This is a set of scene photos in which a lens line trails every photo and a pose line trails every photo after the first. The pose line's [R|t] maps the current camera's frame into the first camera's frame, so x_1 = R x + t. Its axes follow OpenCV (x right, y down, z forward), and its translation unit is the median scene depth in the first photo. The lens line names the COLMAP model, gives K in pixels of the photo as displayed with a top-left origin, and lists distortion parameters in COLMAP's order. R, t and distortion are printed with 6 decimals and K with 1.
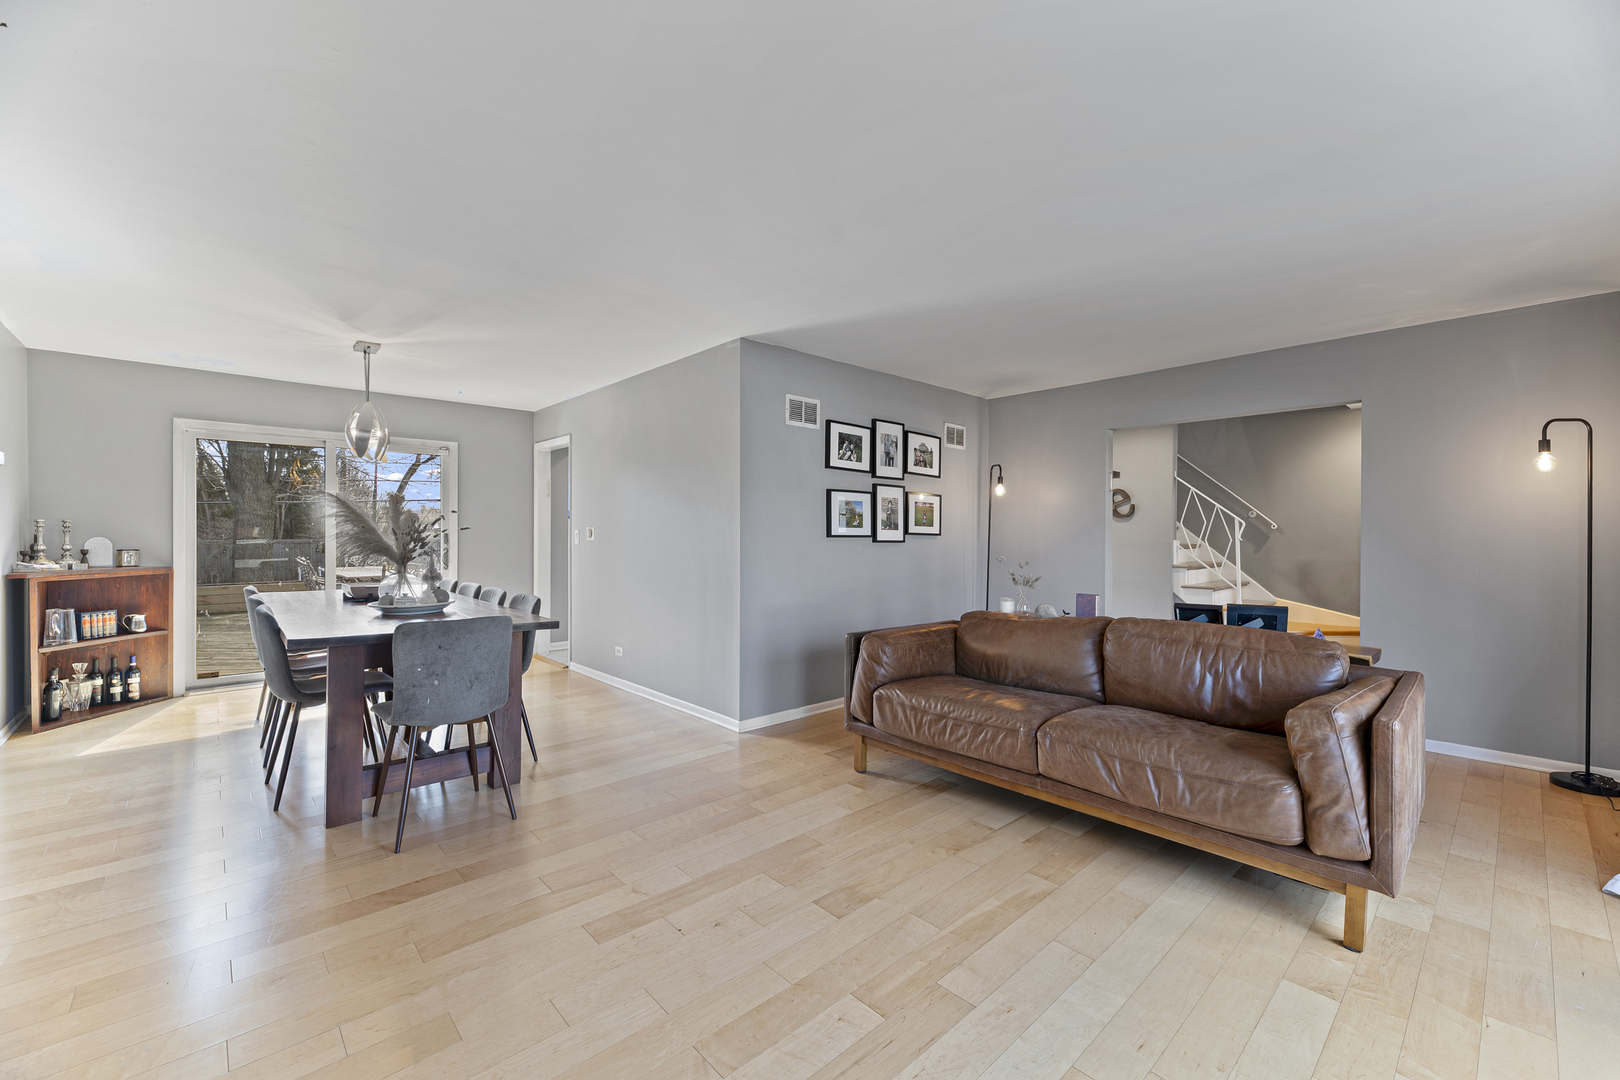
lens RADIAL K [[658.8, 0, 808.3], [0, 658.8, 544.8], [0, 0, 1]] dist [-0.000375, -0.000155]
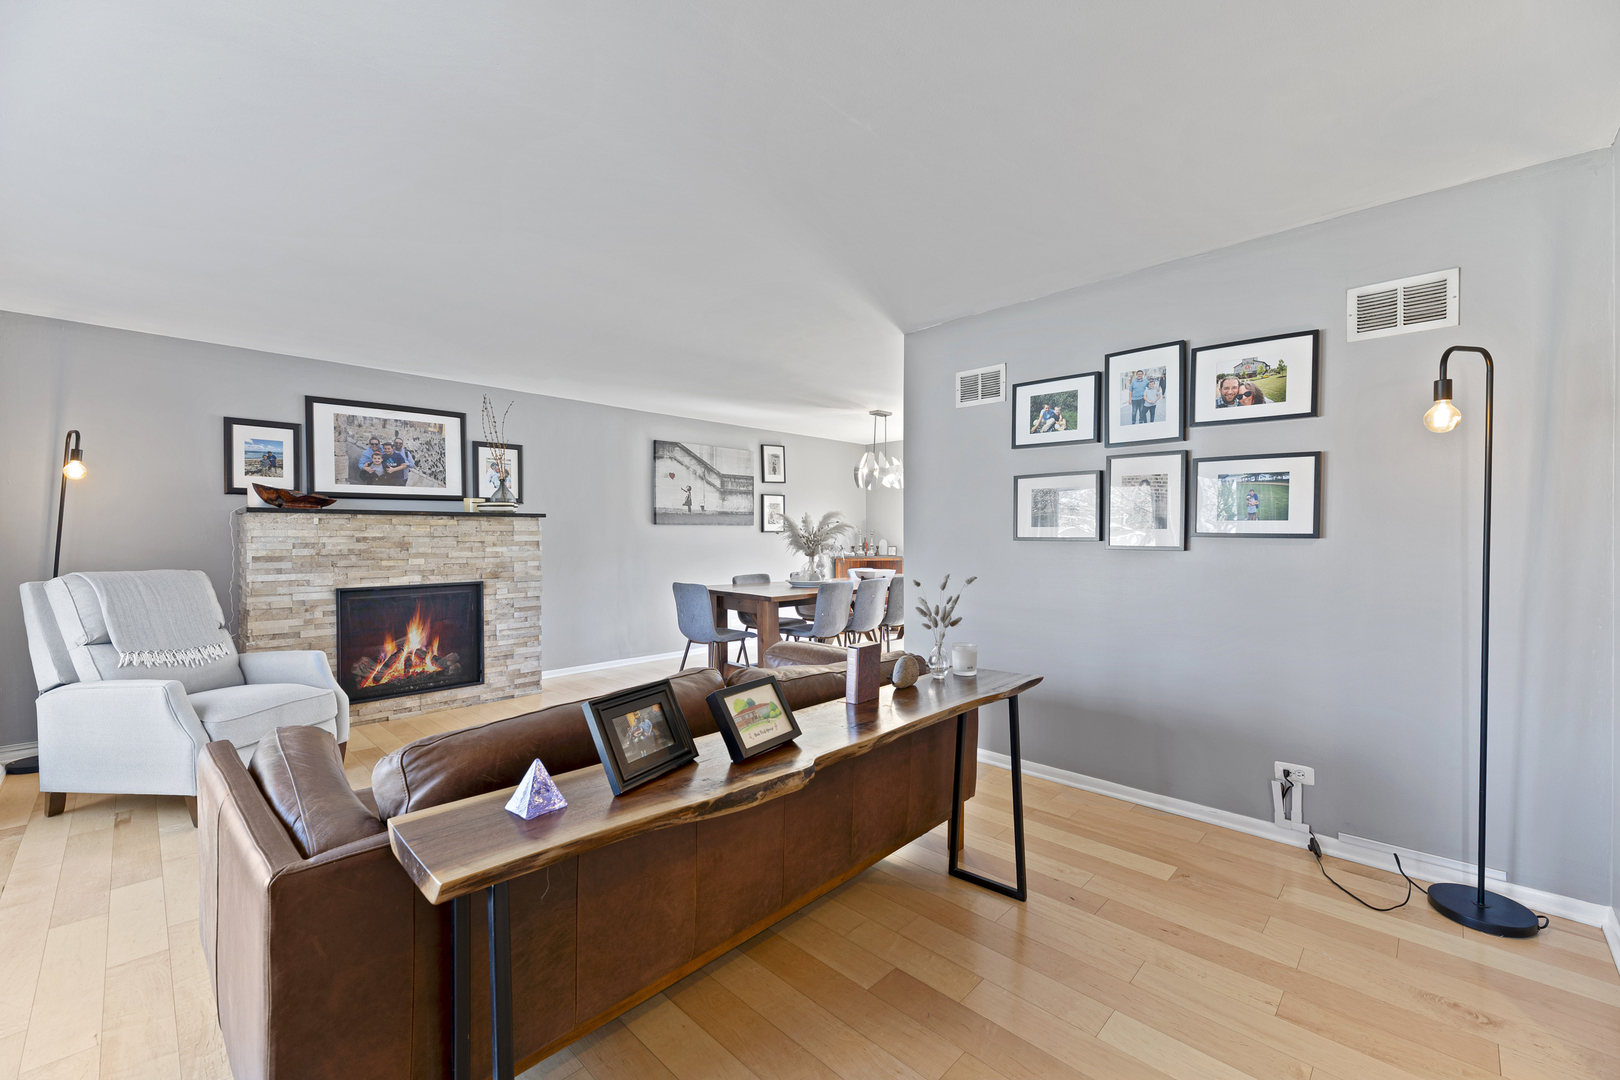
lens RADIAL K [[658.8, 0, 808.4], [0, 658.8, 535.9], [0, 0, 1]] dist [-0.000375, -0.000155]
pose [[0.047305, 0.004360, -0.998871, 0.725208], [-0.006939, 0.999968, 0.004036, -0.016741], [0.998856, 0.006740, 0.047334, 0.682477]]
